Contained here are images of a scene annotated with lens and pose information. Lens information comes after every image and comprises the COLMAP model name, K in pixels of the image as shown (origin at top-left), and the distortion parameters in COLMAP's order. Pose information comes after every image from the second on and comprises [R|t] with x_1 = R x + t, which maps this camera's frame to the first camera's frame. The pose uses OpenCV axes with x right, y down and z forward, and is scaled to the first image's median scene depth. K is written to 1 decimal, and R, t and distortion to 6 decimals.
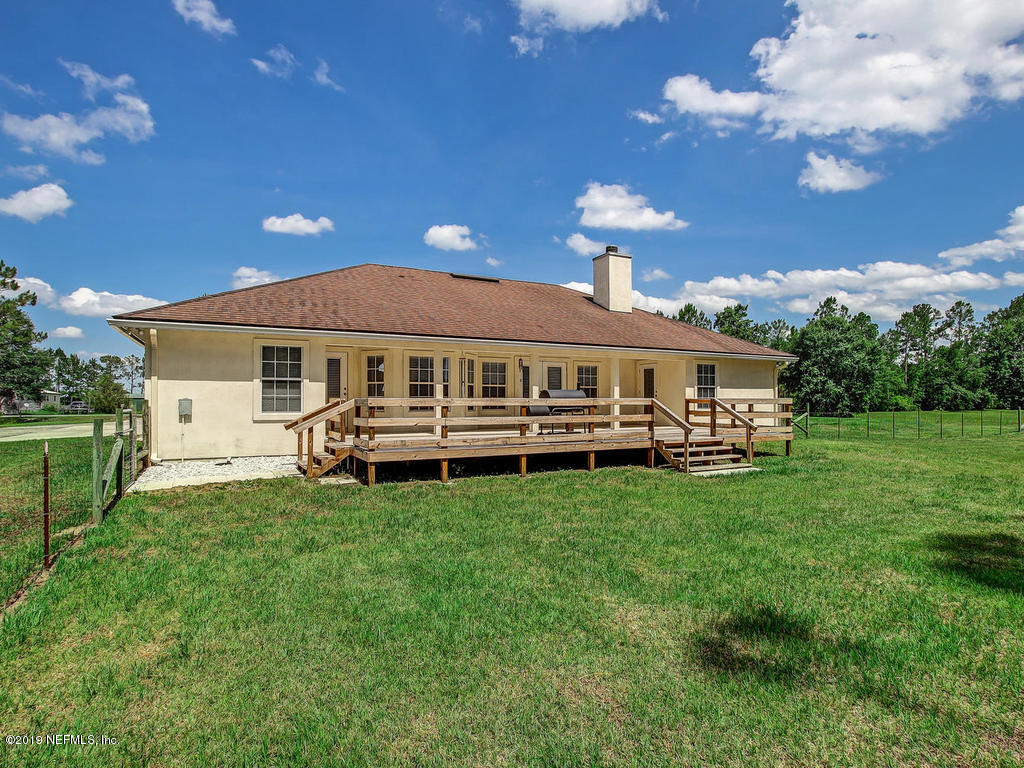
lens RADIAL K [[640.9, 0, 524.7], [0, 640.9, 393.6], [0, 0, 1]] dist [-0.006541, -0.004738]
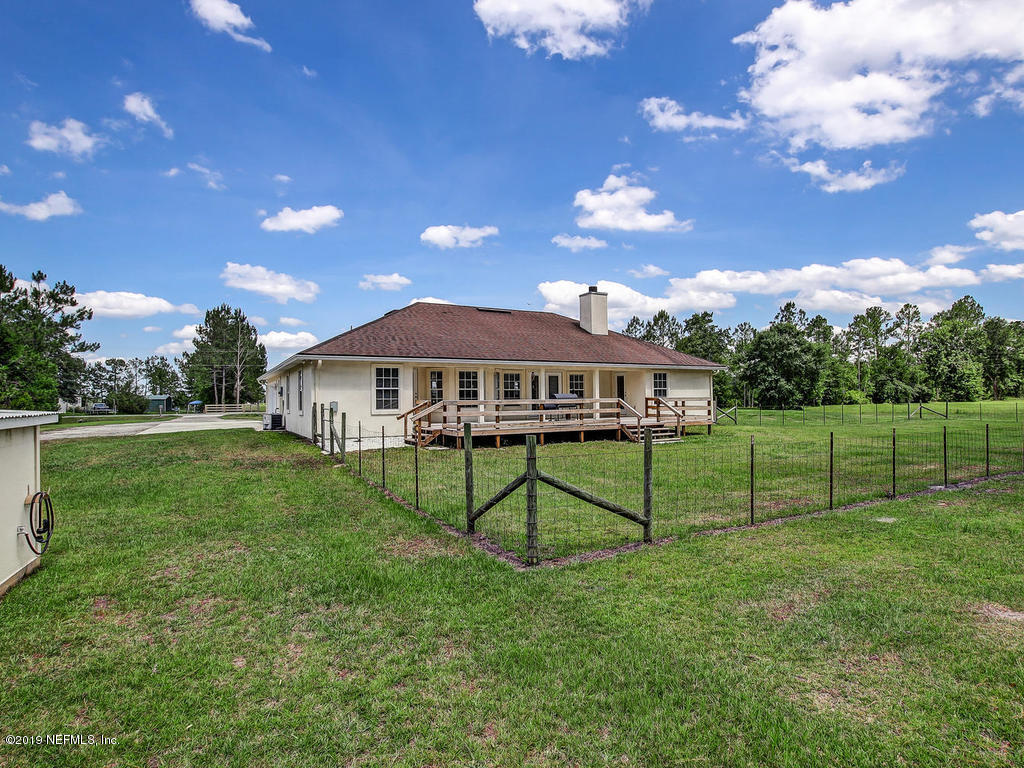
lens RADIAL K [[640.9, 0, 517.6], [0, 640.9, 383.6], [0, 0, 1]] dist [-0.006541, -0.004738]
pose [[0.999832, -0.009713, 0.015521, -0.031585], [0.009877, 0.999896, -0.010532, -0.005851], [-0.015417, 0.010683, 0.999824, -0.238169]]
